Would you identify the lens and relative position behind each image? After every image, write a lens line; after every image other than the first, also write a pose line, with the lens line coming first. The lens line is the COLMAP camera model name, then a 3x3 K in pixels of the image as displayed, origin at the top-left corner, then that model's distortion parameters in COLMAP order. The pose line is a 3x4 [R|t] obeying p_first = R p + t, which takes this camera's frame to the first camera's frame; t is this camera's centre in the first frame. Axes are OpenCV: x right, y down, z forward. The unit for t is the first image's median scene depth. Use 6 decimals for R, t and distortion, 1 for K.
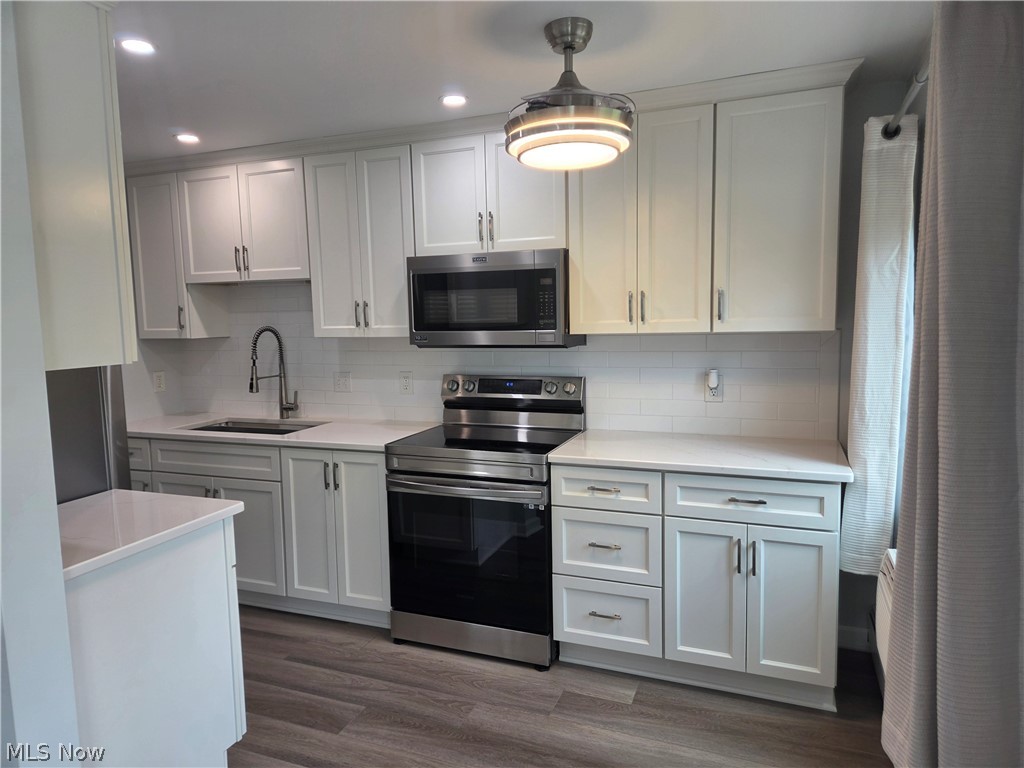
lens RADIAL K [[684.4, 0, 507.3], [0, 684.4, 380.7], [0, 0, 1]] dist [0.043508, -0.042733]
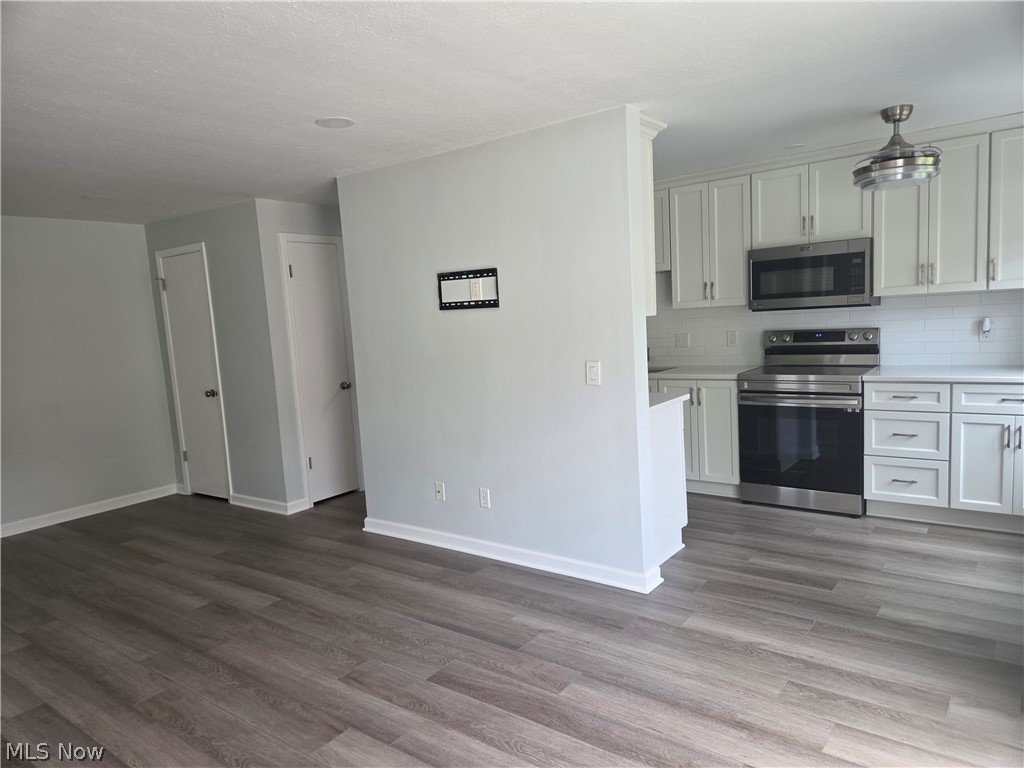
lens RADIAL K [[684.4, 0, 511.5], [0, 684.4, 388.9], [0, 0, 1]] dist [0.043508, -0.042733]
pose [[0.961899, -0.002705, -0.273391, -0.268037], [0.011014, 0.999523, 0.028865, 0.083881], [0.273183, -0.030776, 0.961470, -0.679375]]
